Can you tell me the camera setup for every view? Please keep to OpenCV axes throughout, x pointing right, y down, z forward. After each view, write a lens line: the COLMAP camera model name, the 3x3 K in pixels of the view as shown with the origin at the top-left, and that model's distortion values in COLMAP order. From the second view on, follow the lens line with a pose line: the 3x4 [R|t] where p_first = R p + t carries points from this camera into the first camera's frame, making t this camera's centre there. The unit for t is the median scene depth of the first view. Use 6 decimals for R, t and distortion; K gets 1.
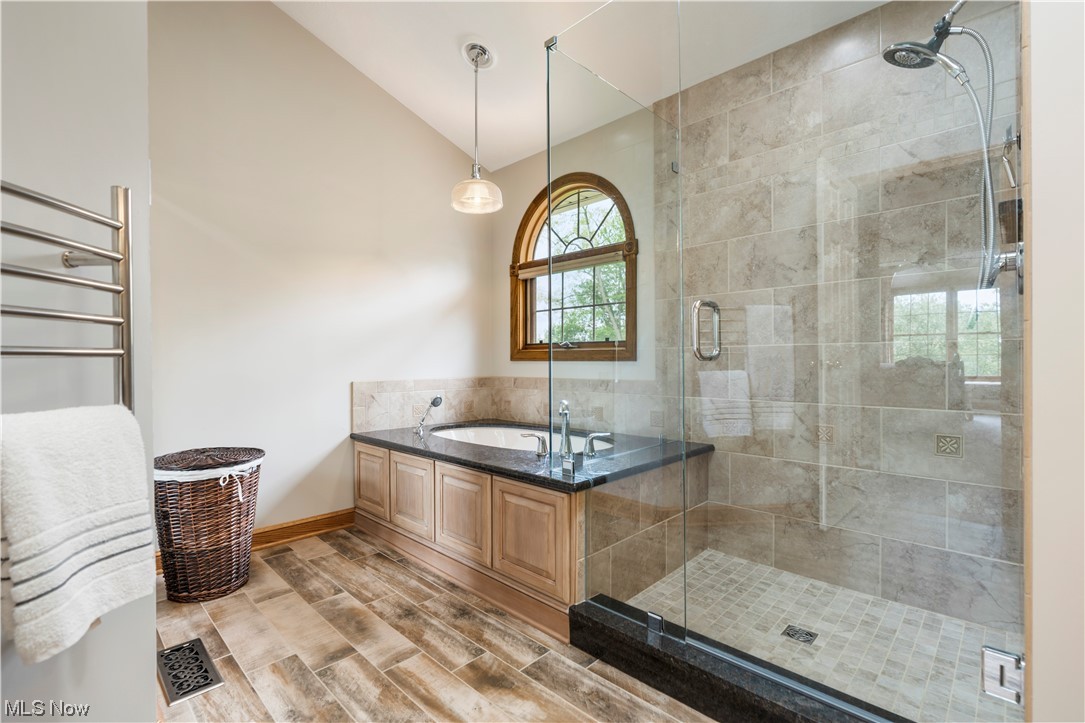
lens RADIAL K [[488.7, 0, 549.0], [0, 488.7, 363.7], [0, 0, 1]] dist [-0.005077, 0.002953]
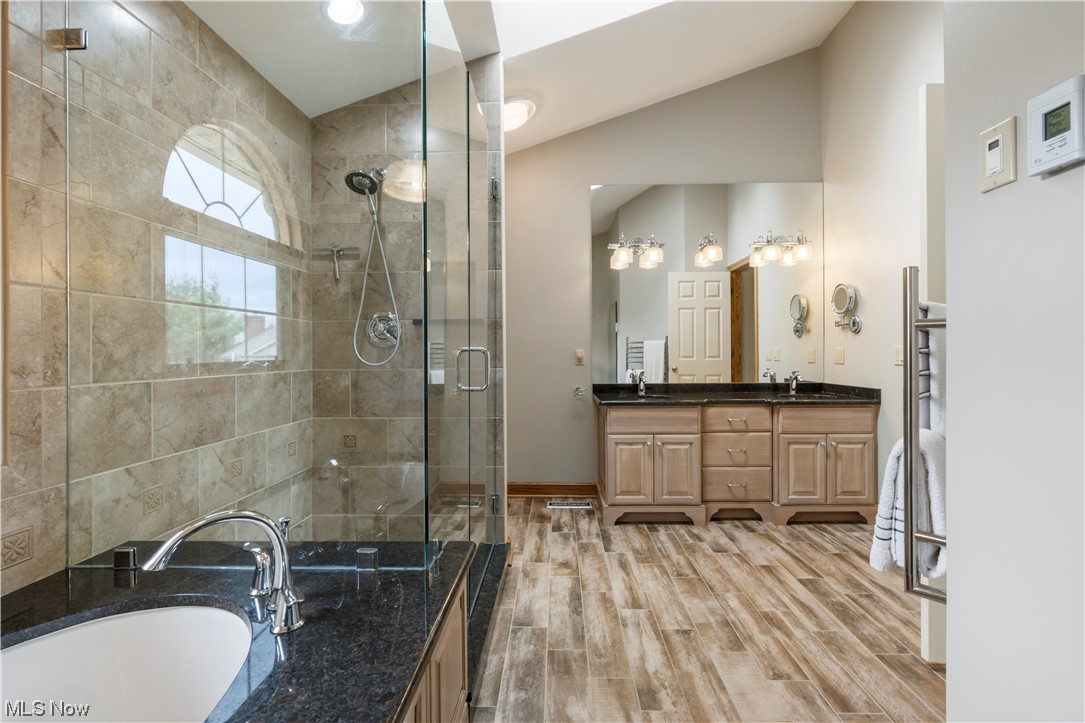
lens RADIAL K [[488.7, 0, 533.0], [0, 488.7, 352.3], [0, 0, 1]] dist [-0.005077, 0.002953]
pose [[-0.658911, 0.006955, 0.752189, -0.502066], [0.010216, 0.999948, -0.000297, -0.072504], [-0.752152, 0.007488, -0.658947, 1.094104]]
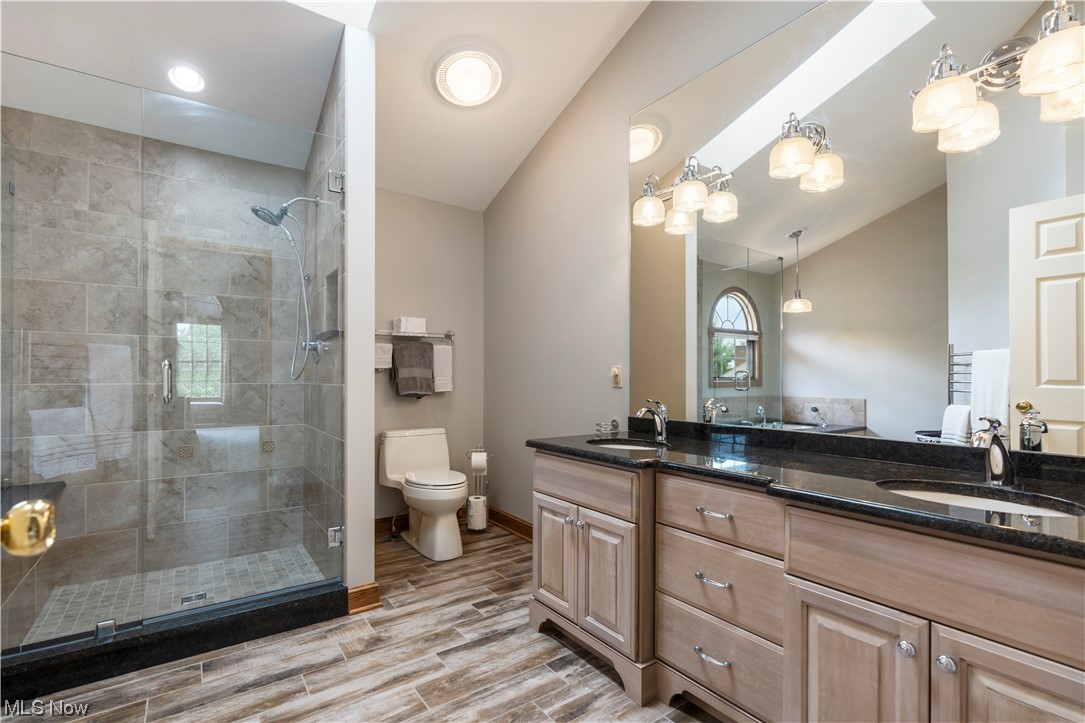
lens RADIAL K [[488.7, 0, 540.8], [0, 488.7, 376.4], [0, 0, 1]] dist [-0.005077, 0.002953]
pose [[0.191775, 0.007830, 0.981408, -0.499395], [0.000084, 0.999968, -0.007994, -0.045833], [-0.981439, 0.001615, 0.191768, -0.172165]]
